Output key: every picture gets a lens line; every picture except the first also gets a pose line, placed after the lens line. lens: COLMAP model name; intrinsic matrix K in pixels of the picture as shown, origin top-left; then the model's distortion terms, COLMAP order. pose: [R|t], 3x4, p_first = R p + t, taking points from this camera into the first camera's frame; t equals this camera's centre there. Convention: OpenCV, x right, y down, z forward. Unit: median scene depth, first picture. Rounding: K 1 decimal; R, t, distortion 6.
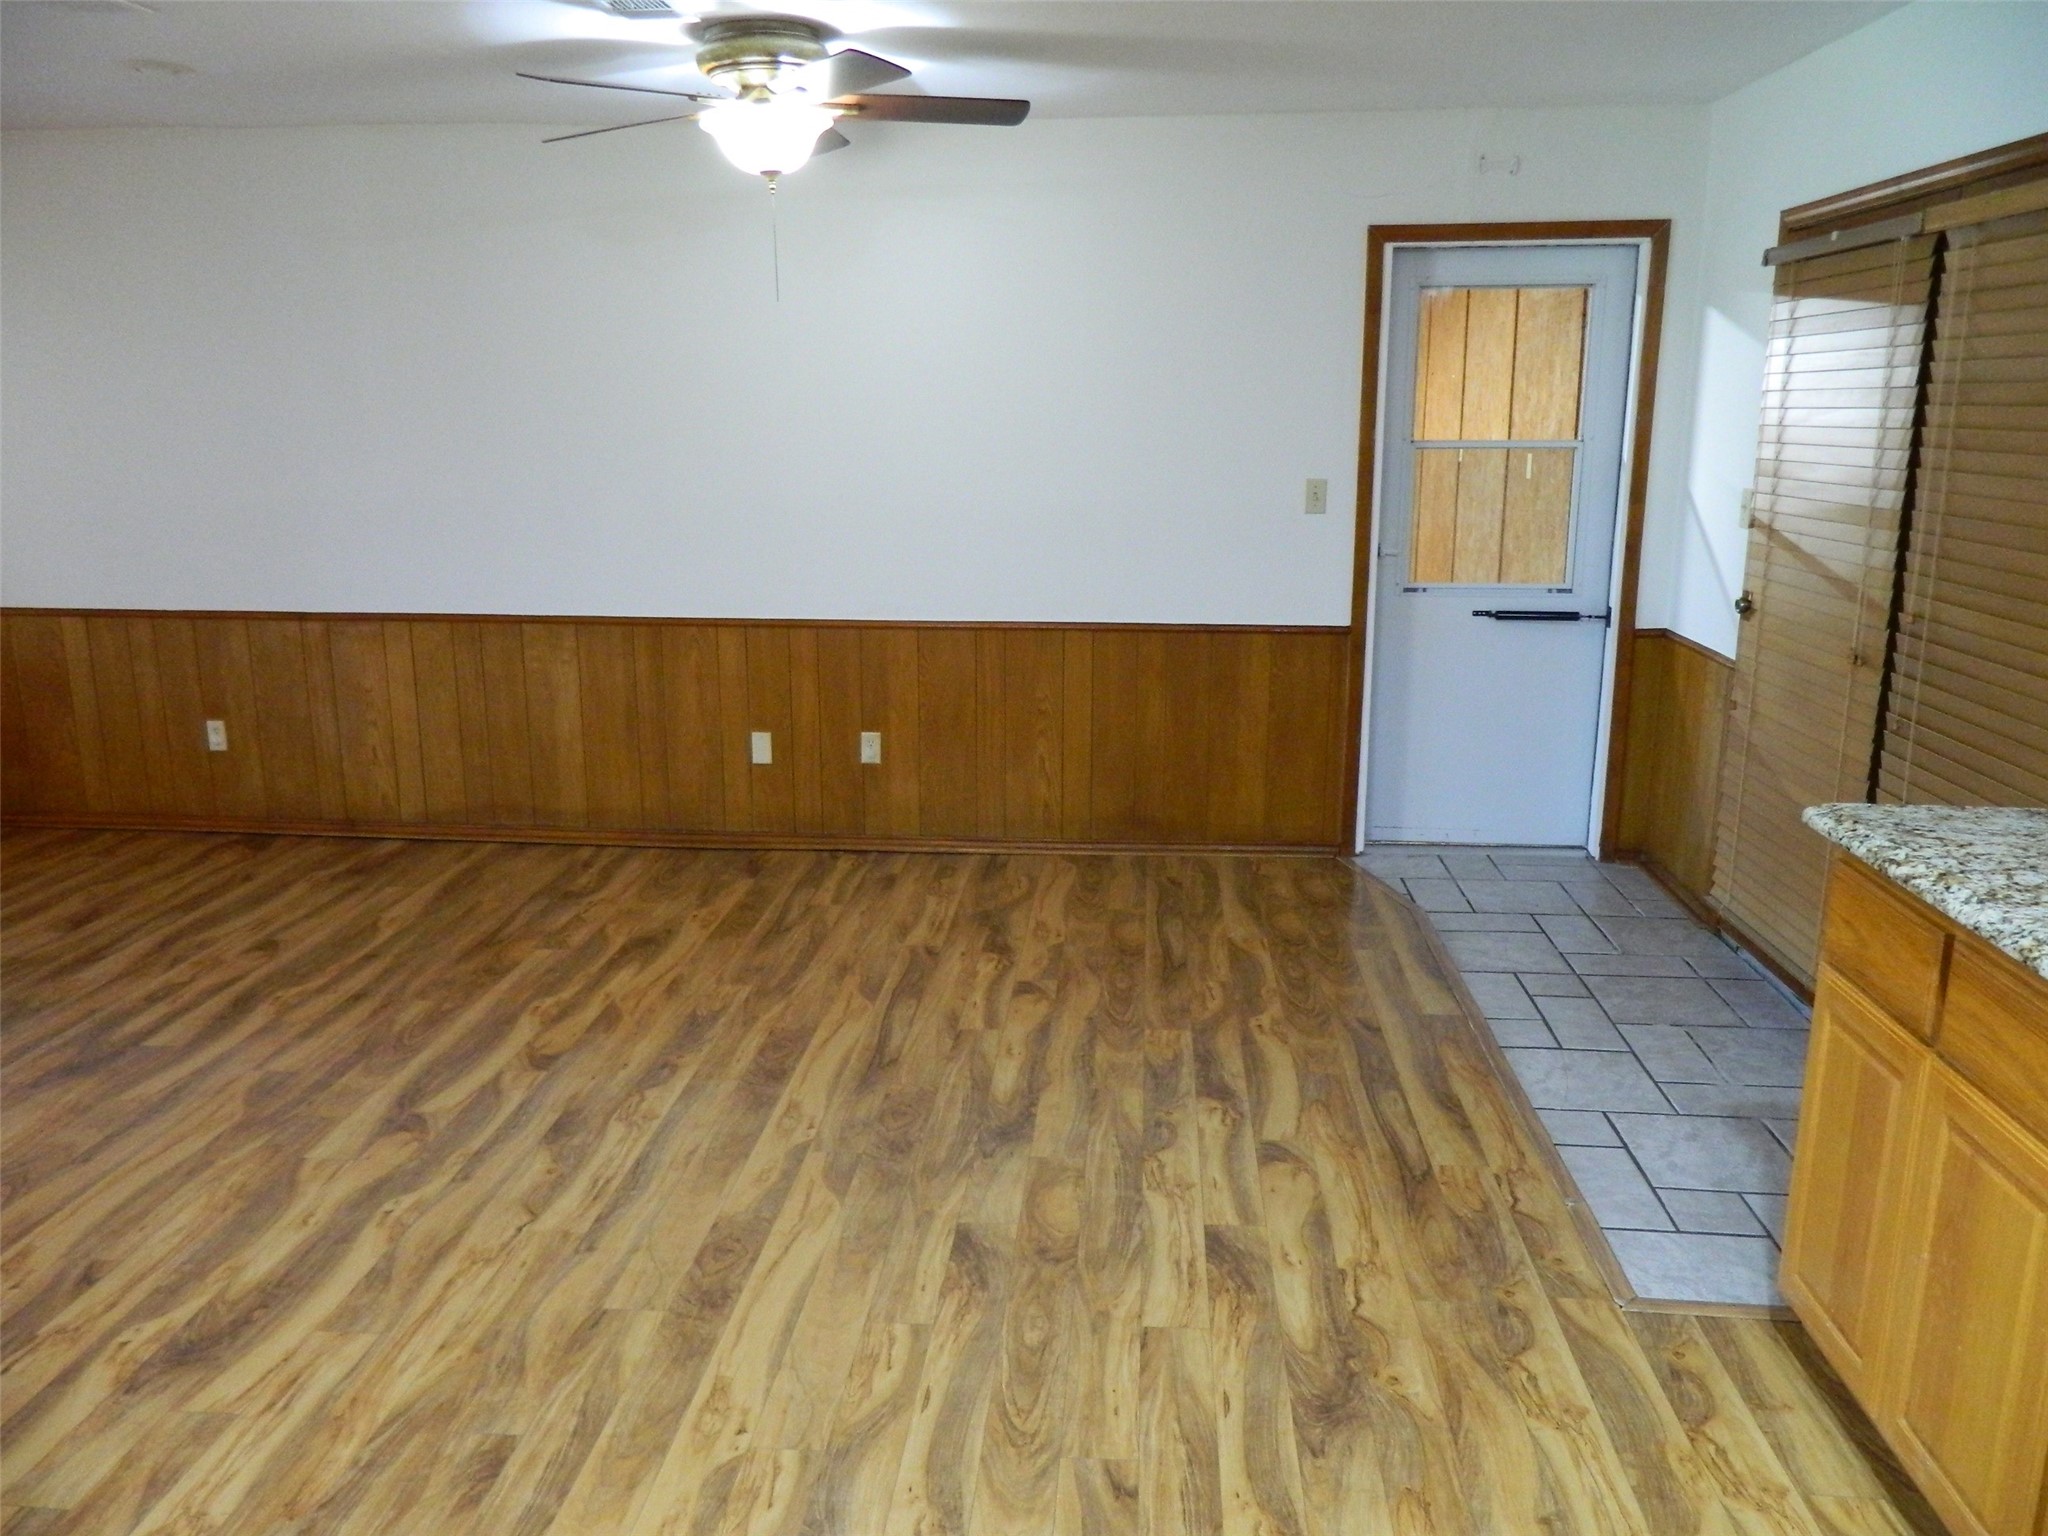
lens RADIAL K [[1514.3, 0, 1029.0], [0, 1514.3, 764.8], [0, 0, 1]] dist [0.007020, -0.008309]
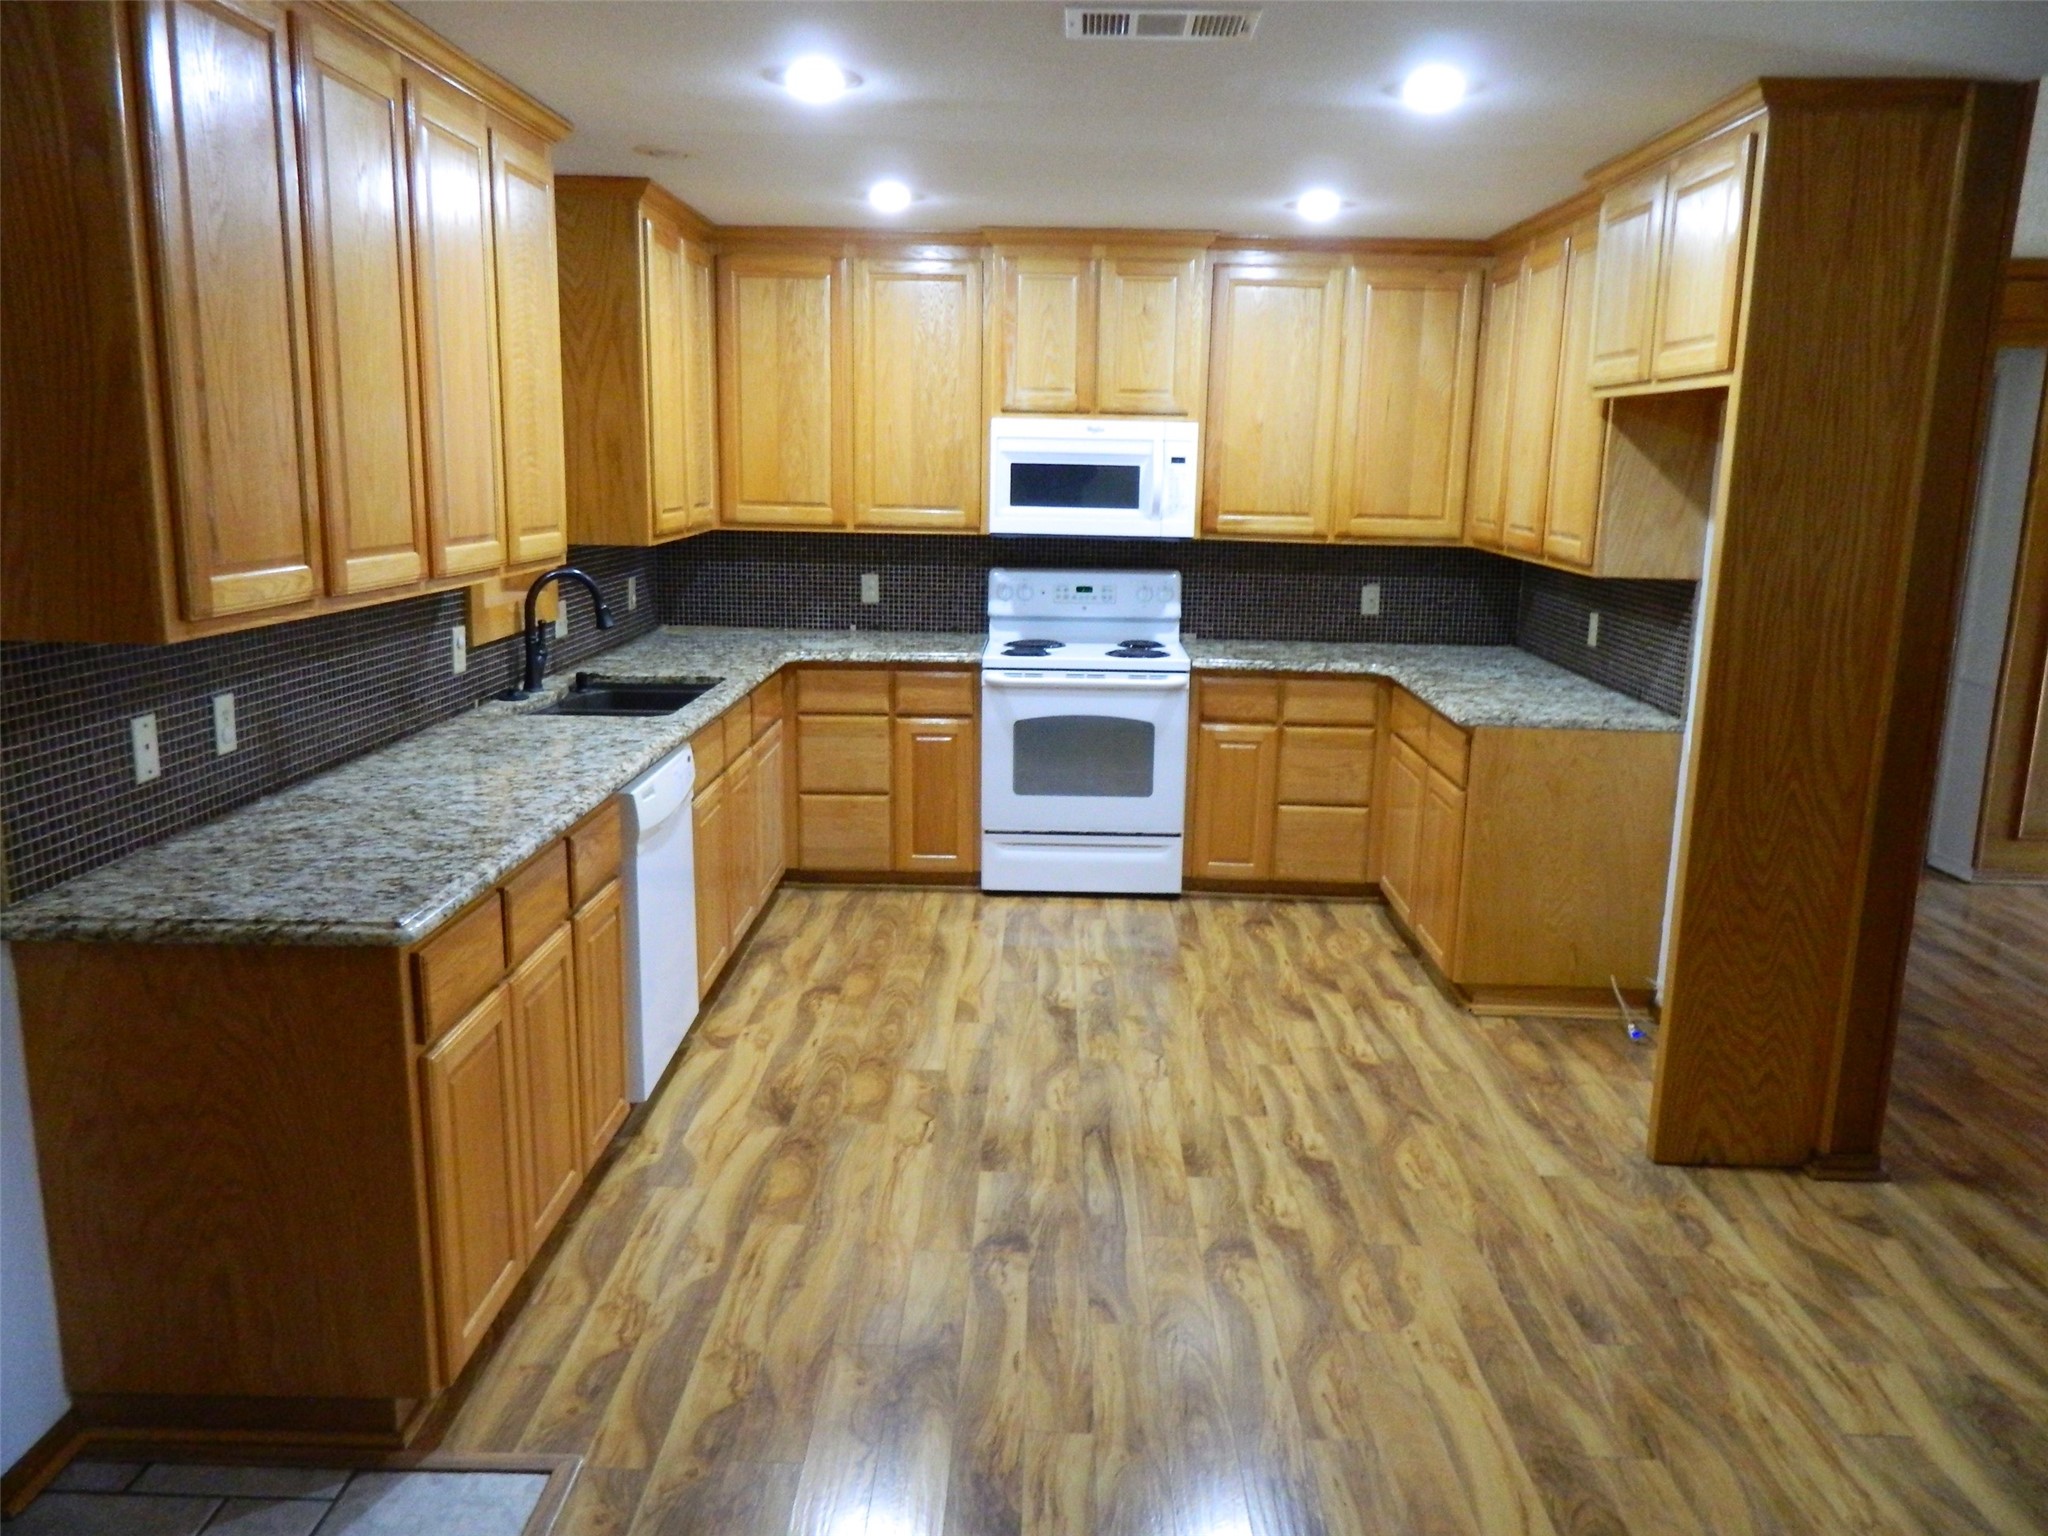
lens RADIAL K [[1514.3, 0, 1038.8], [0, 1514.3, 764.1], [0, 0, 1]] dist [0.007020, -0.008309]
pose [[-0.997185, -0.004305, -0.074853, 0.178515], [-0.035585, 0.905914, 0.421965, -0.422421], [0.065994, 0.423440, -0.903517, 1.641497]]
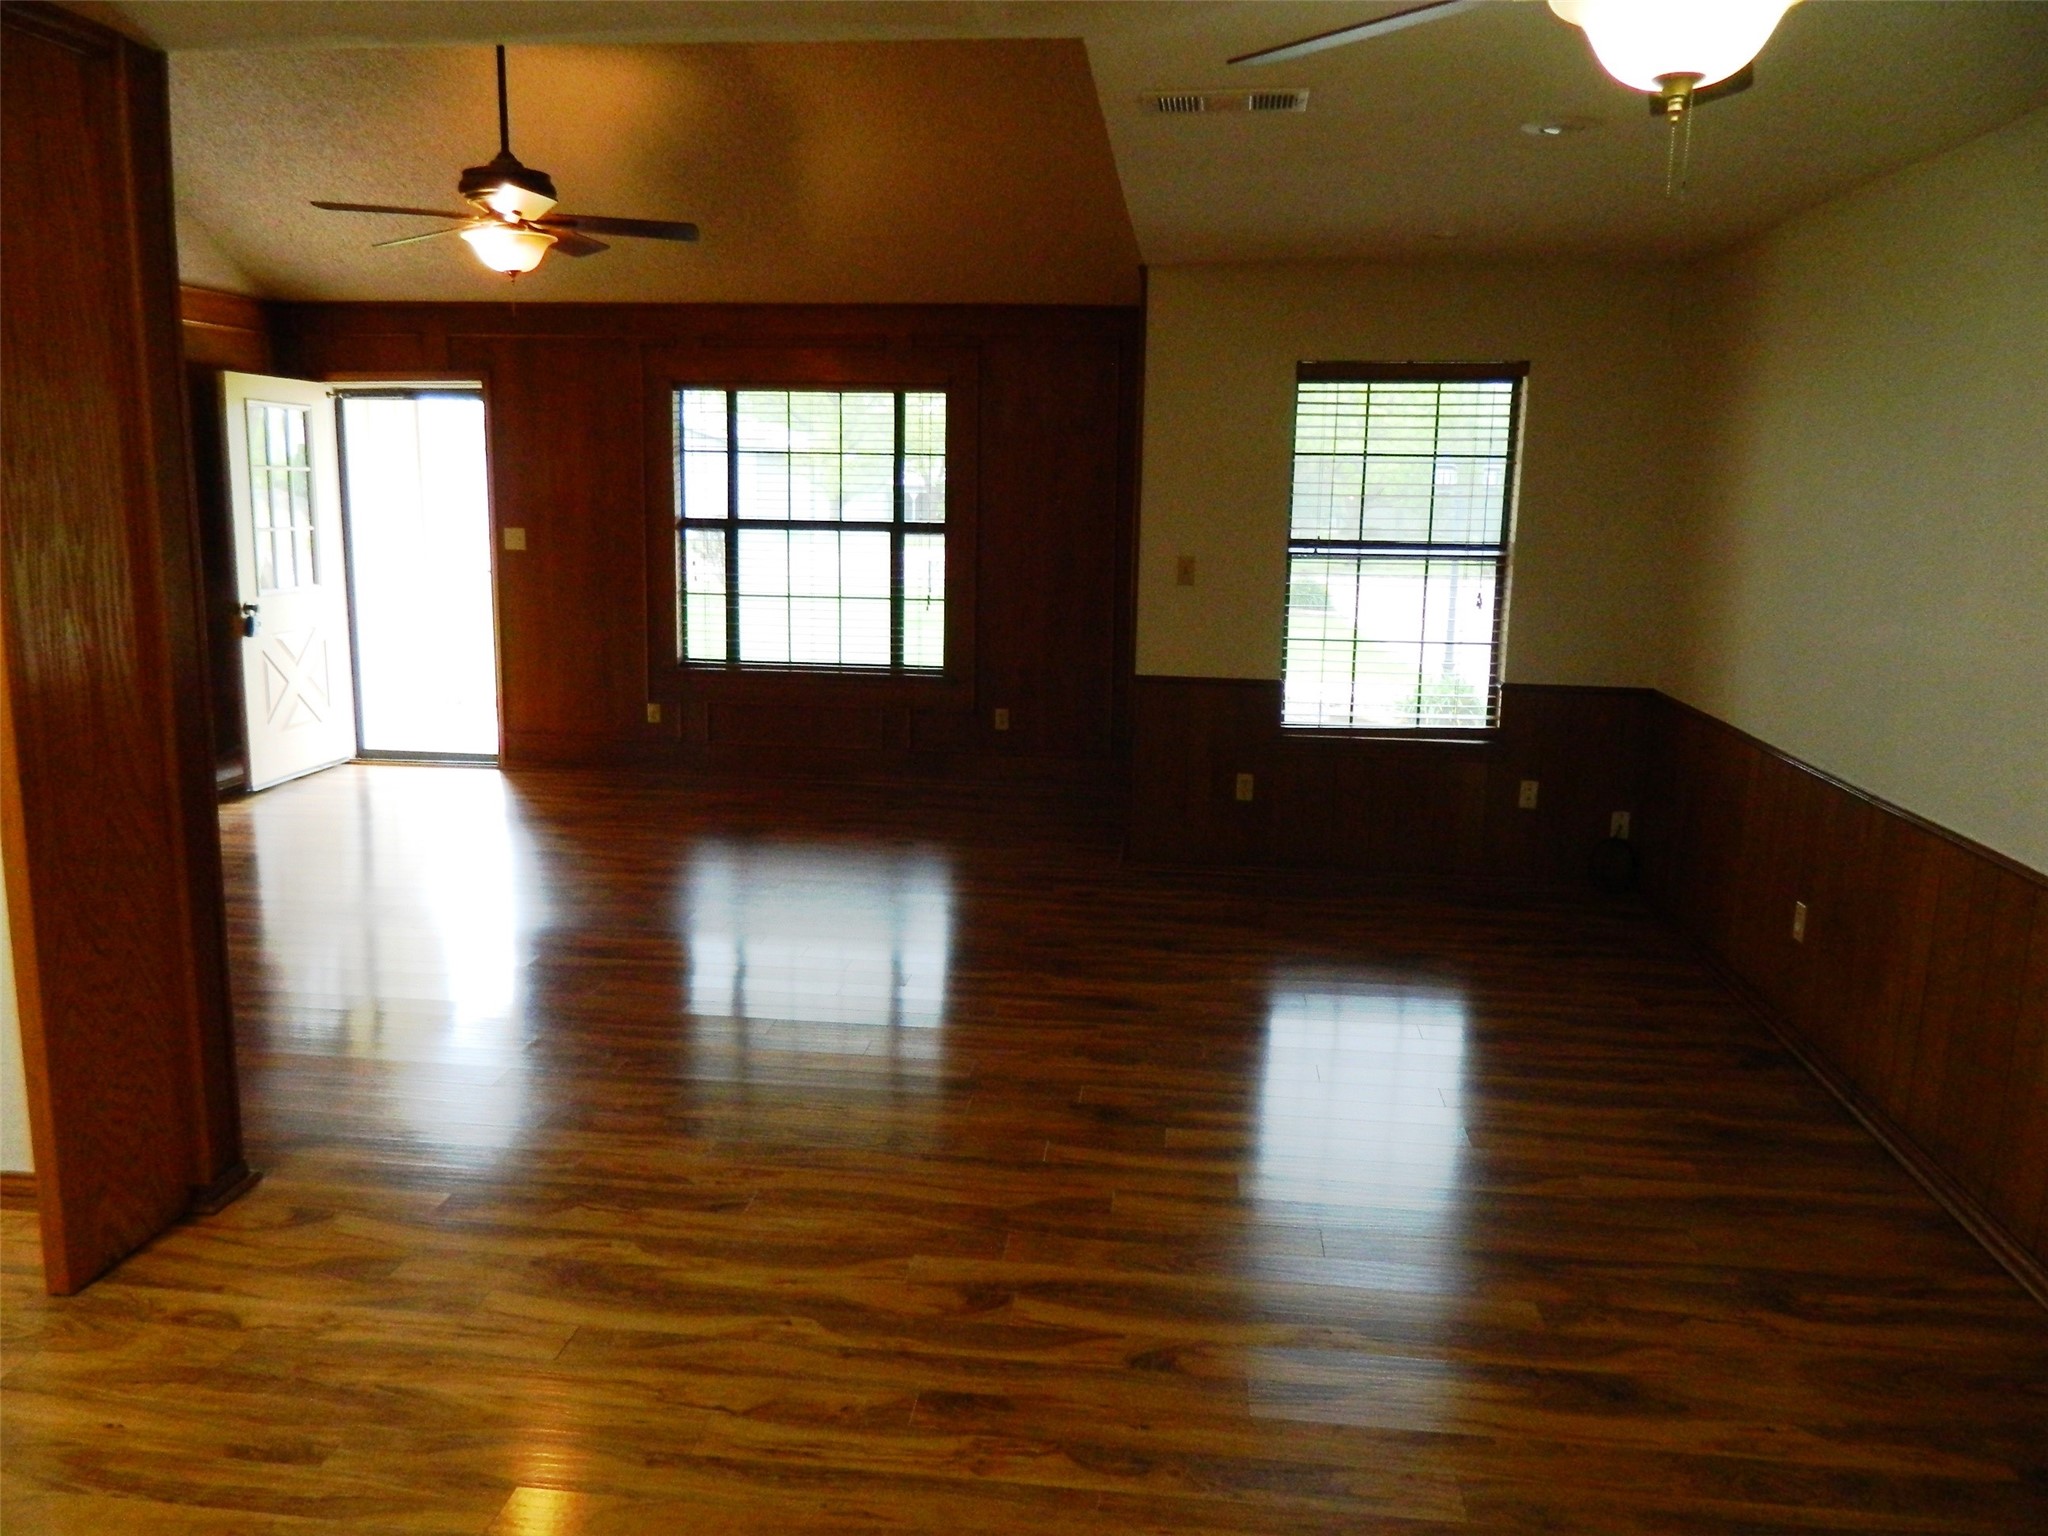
lens RADIAL K [[1514.3, 0, 1029.5], [0, 1514.3, 767.4], [0, 0, 1]] dist [0.007020, -0.008309]
pose [[-0.027217, 0.189523, -0.981499, 0.524025], [-0.253653, 0.948417, 0.190169, -0.305026], [0.966912, 0.254137, 0.022260, 1.164578]]
